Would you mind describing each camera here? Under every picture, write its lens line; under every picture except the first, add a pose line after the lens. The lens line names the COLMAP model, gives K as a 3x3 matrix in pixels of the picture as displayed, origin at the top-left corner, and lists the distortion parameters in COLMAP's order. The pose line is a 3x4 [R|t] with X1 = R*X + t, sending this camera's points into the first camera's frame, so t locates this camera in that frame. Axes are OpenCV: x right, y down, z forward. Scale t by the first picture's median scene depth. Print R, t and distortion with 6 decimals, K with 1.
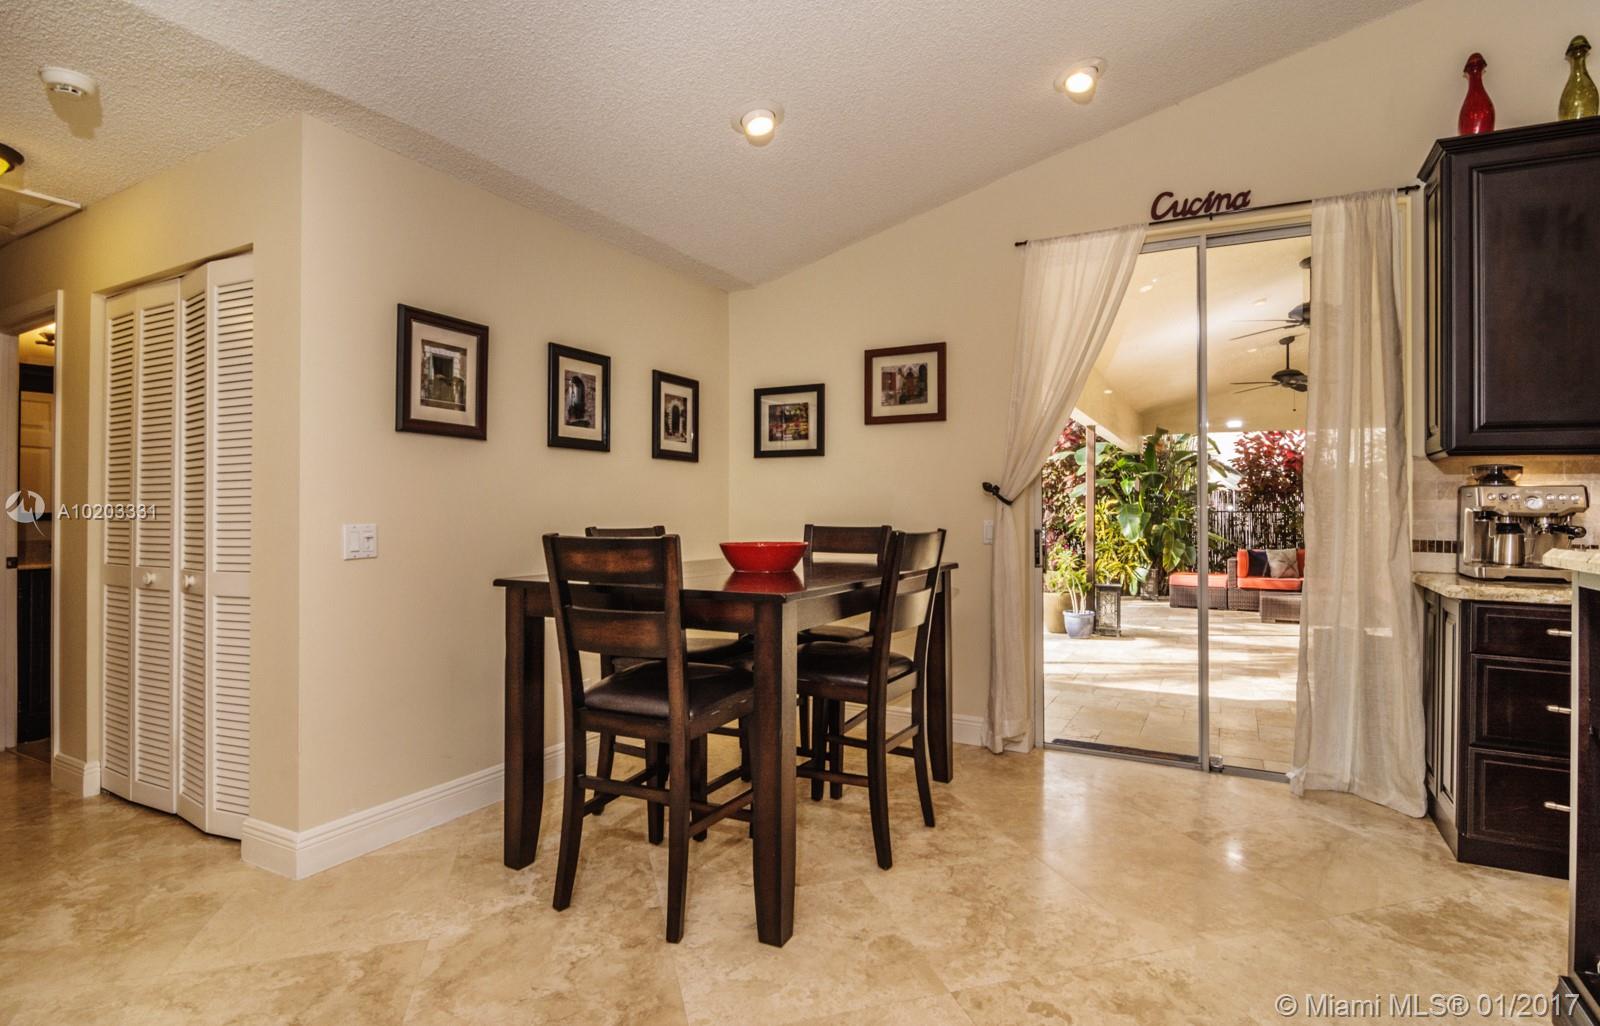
lens RADIAL K [[799.0, 0, 759.3], [0, 799.0, 517.1], [0, 0, 1]] dist [-0.024039, -0.000762]
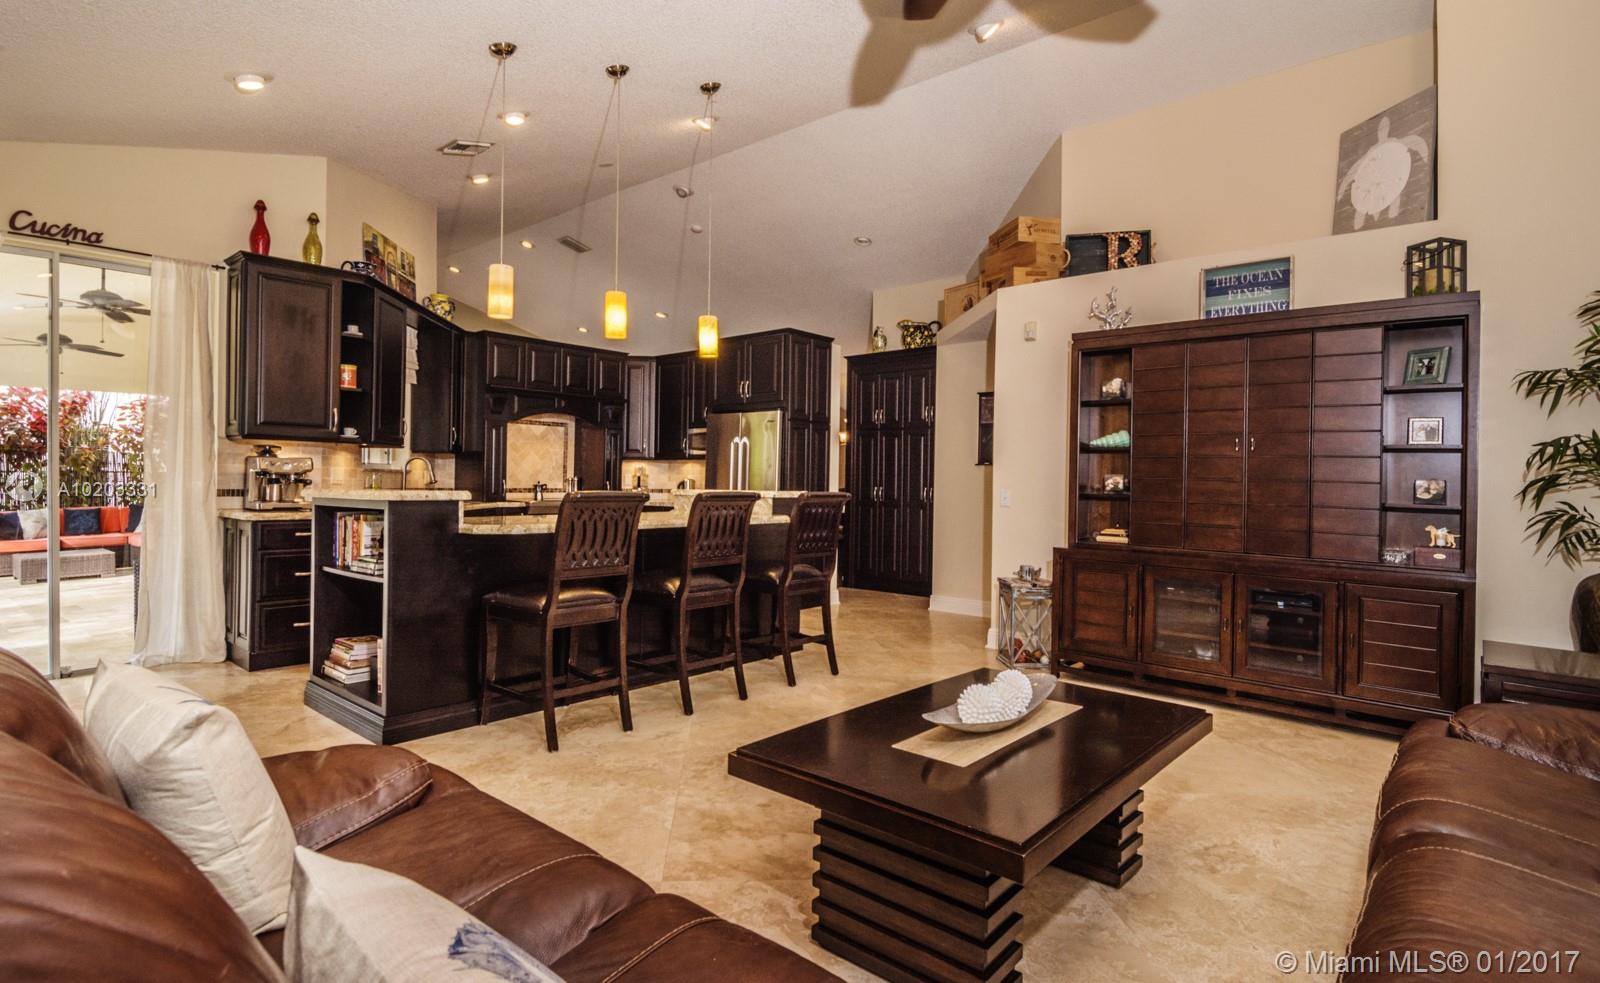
lens RADIAL K [[819.0, 0, 861.2], [0, 819.0, 469.7], [0, 0, 1]] dist [-0.004501, -0.000664]
pose [[0.155469, 0.009522, 0.987795, -0.597226], [-0.000725, 0.999954, -0.009525, 0.004717], [-0.987841, 0.000764, 0.155469, -0.543585]]
